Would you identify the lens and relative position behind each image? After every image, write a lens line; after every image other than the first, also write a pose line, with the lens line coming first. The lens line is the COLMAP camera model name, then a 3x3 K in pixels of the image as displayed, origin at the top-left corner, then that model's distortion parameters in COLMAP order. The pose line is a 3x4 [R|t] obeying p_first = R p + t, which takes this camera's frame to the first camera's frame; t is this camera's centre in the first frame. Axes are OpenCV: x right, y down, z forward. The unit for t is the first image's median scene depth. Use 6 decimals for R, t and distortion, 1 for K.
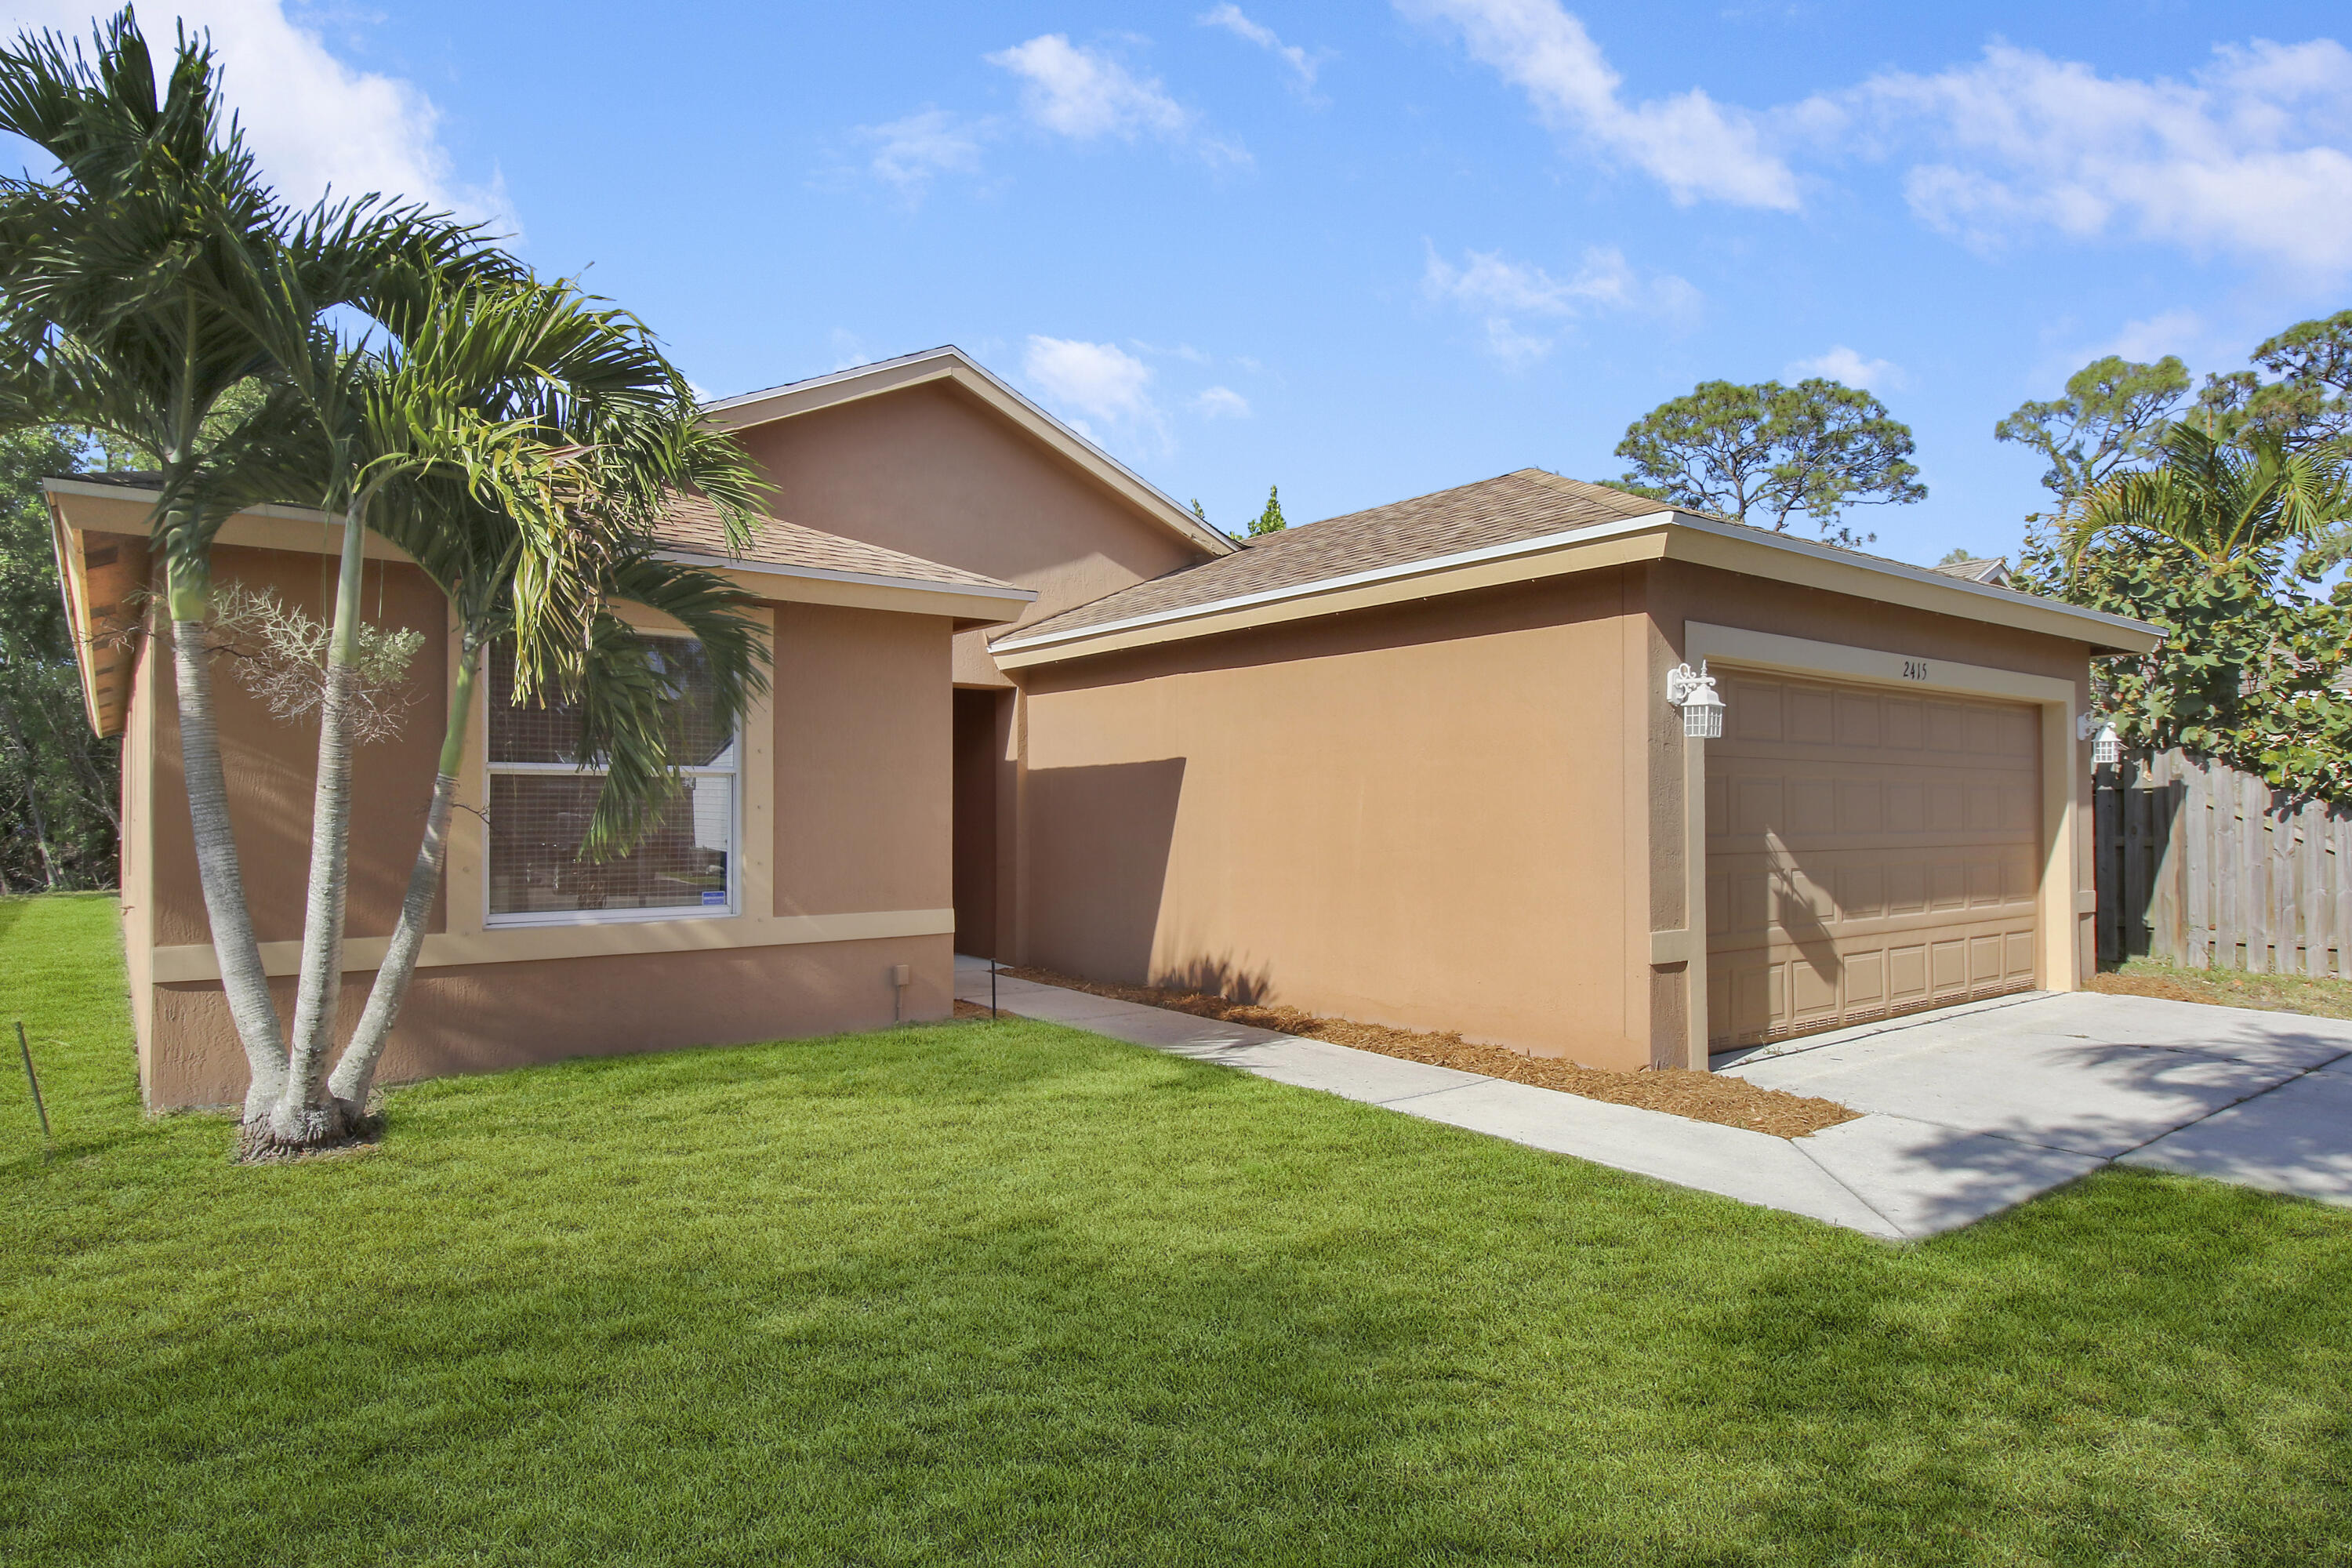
lens RADIAL K [[1113.4, 0, 1176.0], [0, 1113.4, 784.0], [0, 0, 1]] dist [0.001011, -0.013652]
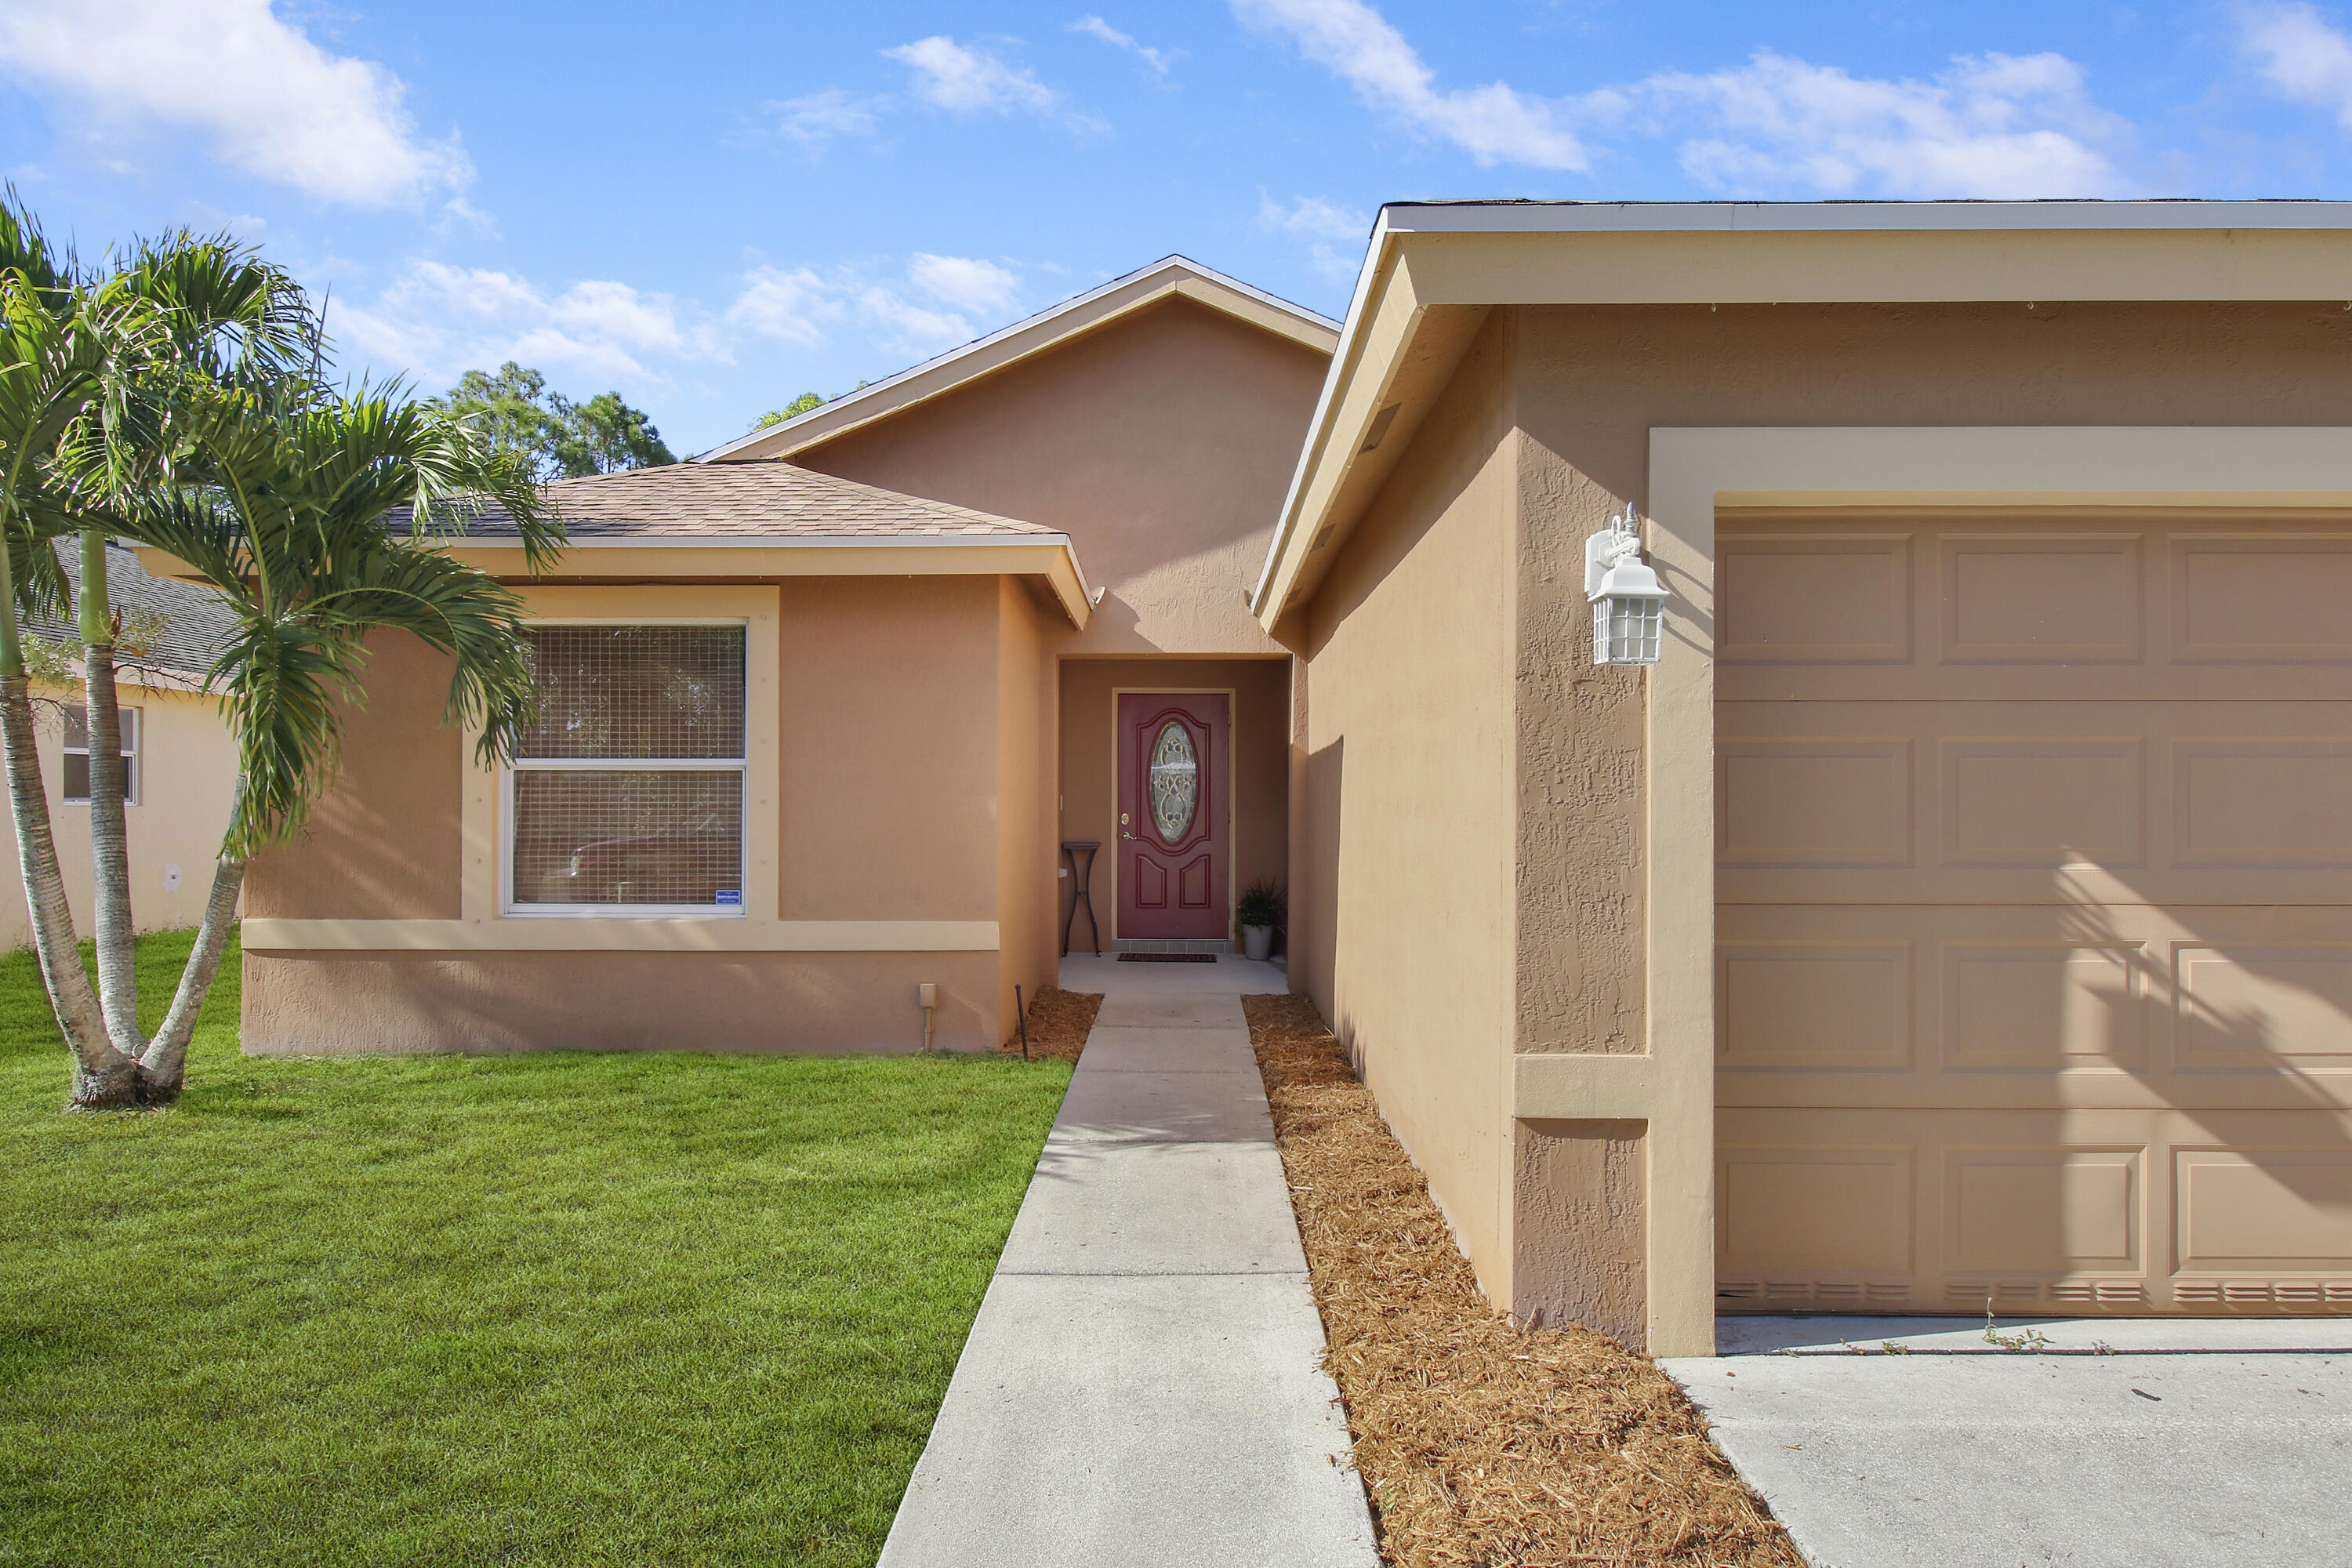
lens RADIAL K [[1210.6, 0, 1176.0], [0, 1210.6, 784.0], [0, 0, 1]] dist [-0.003830, -0.000875]
pose [[0.828482, -0.006368, -0.559979, 0.509198], [0.012400, 0.999899, 0.006976, 0.003529], [0.559878, -0.012723, 0.828477, 0.379982]]
